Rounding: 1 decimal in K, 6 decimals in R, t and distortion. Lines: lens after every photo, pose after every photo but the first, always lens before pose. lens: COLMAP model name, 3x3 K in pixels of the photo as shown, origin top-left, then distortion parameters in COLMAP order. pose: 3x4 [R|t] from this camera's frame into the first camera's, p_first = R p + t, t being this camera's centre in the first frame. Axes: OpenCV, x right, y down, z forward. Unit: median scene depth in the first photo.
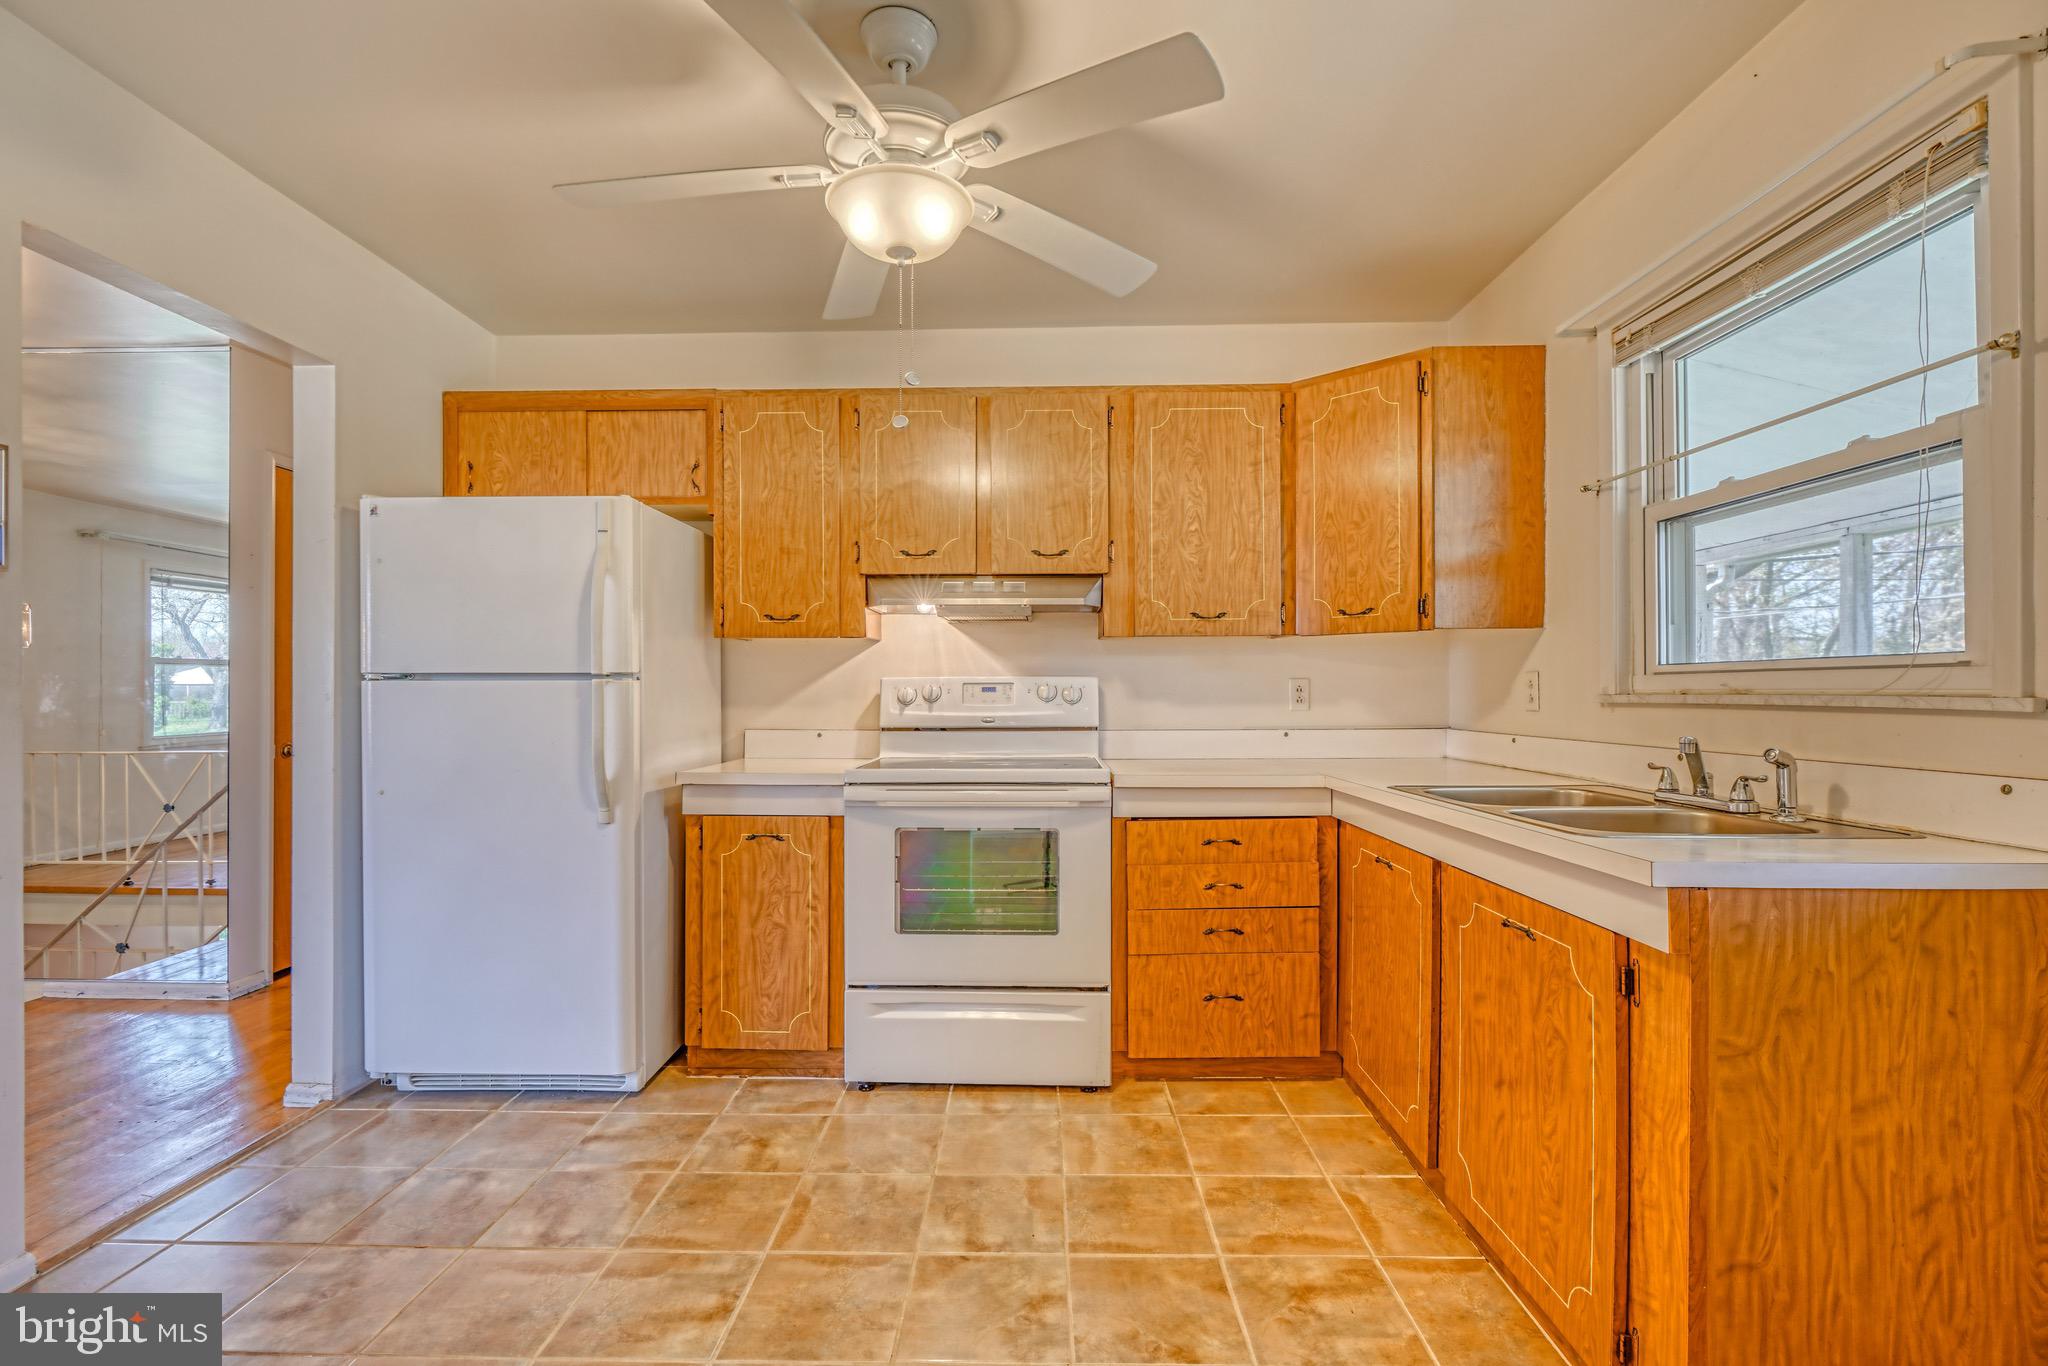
lens RADIAL K [[913.1, 0, 1002.5], [0, 913.1, 696.4], [0, 0, 1]] dist [-0.009501, 0.002756]
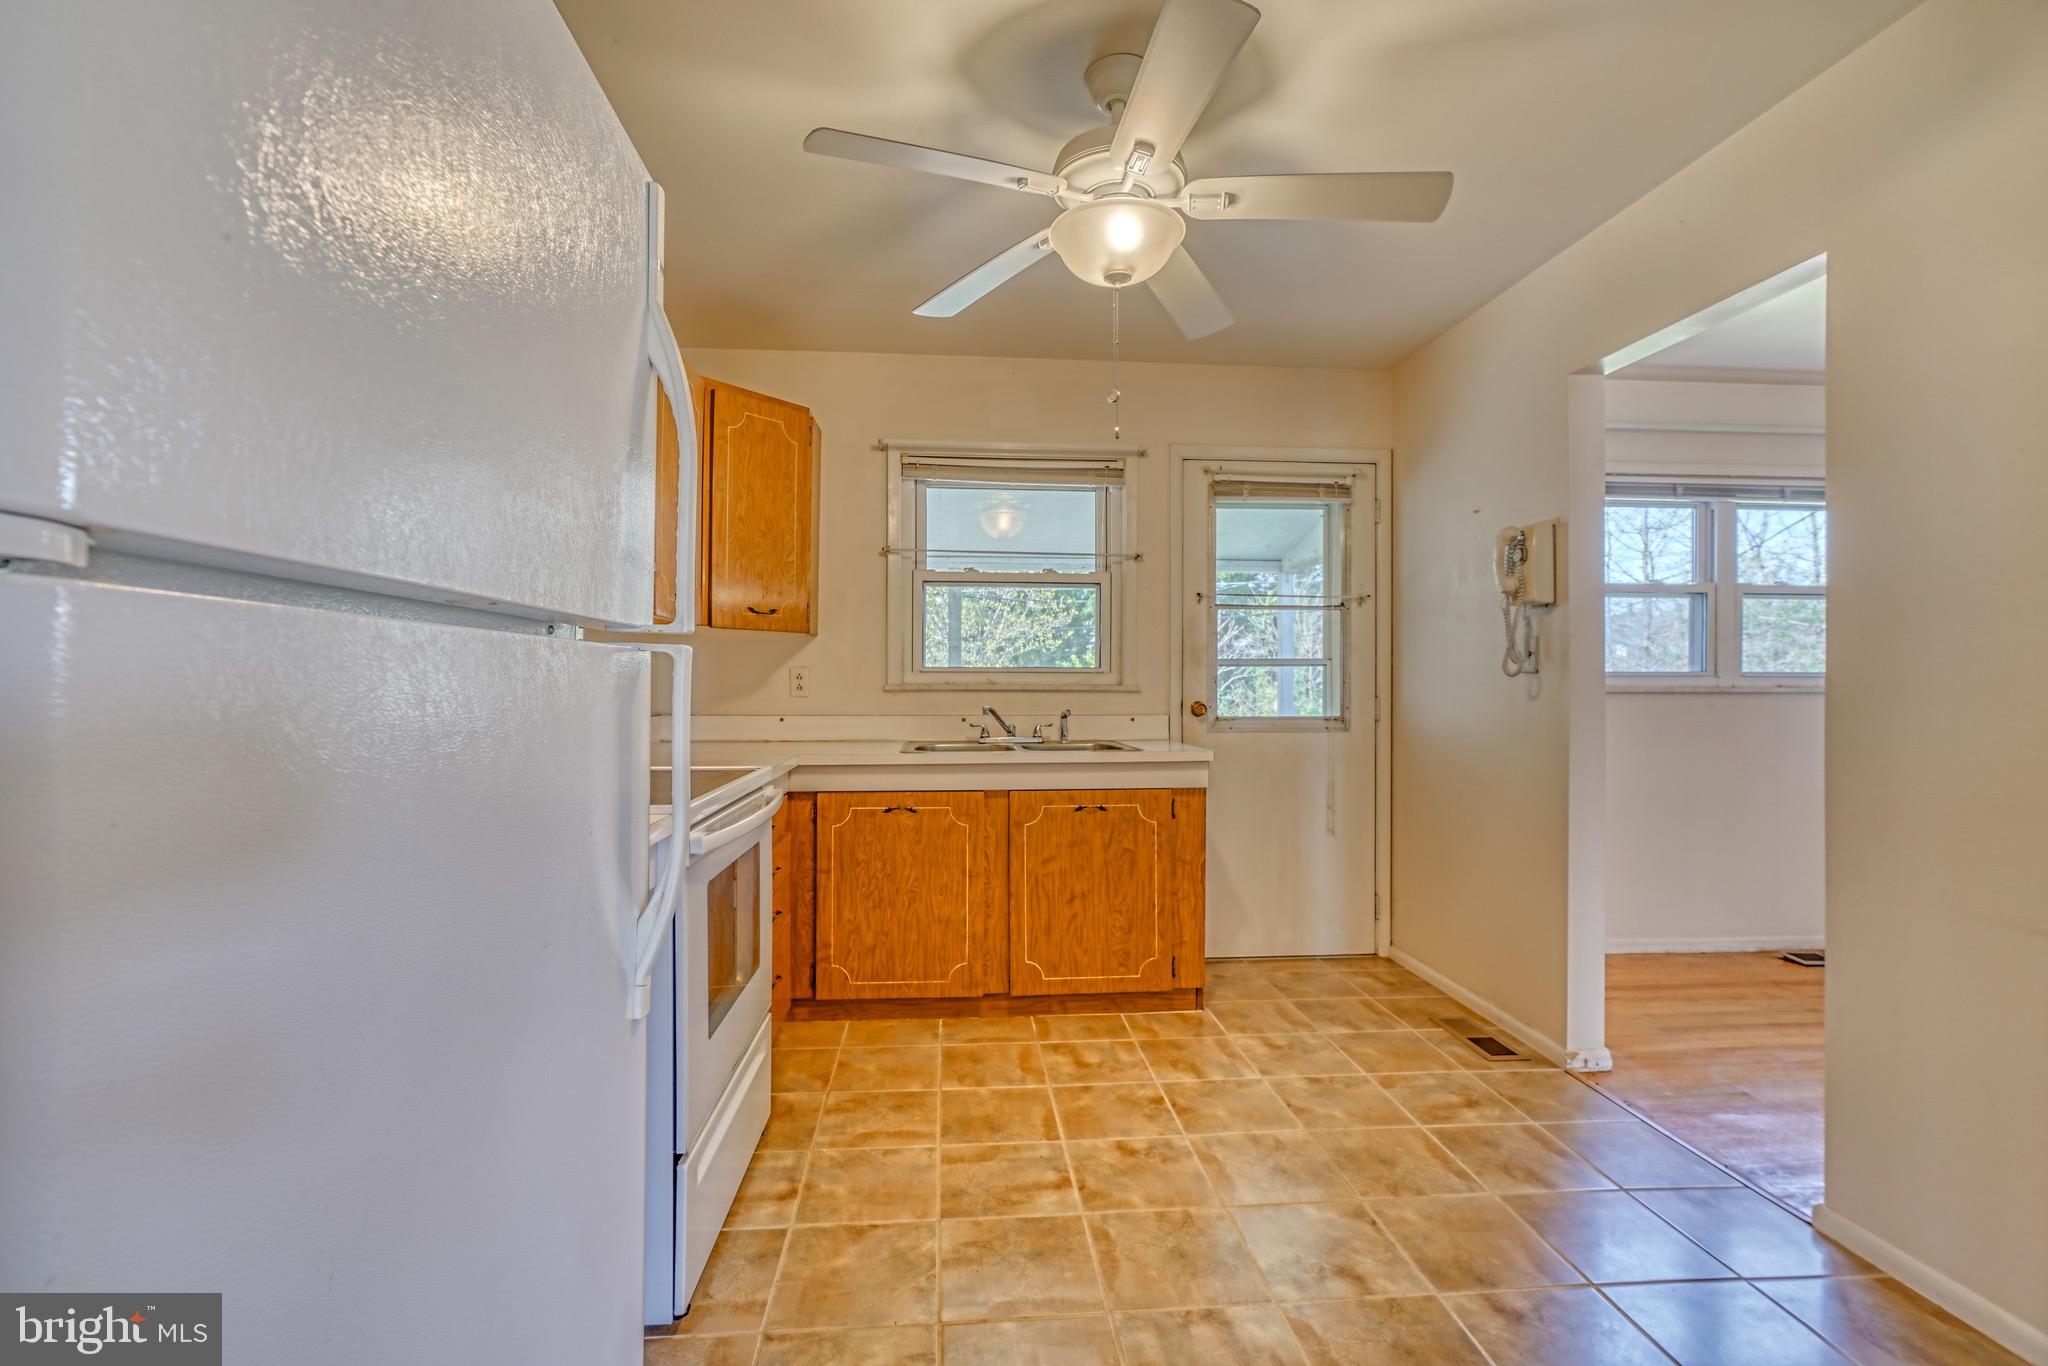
lens RADIAL K [[913.1, 0, 1018.2], [0, 913.1, 686.0], [0, 0, 1]] dist [-0.009501, 0.002756]
pose [[-0.112212, -0.001060, 0.993684, -0.991288], [0.001180, 0.999999, 0.001200, -0.001535], [-0.993684, 0.001308, -0.112211, 1.040507]]
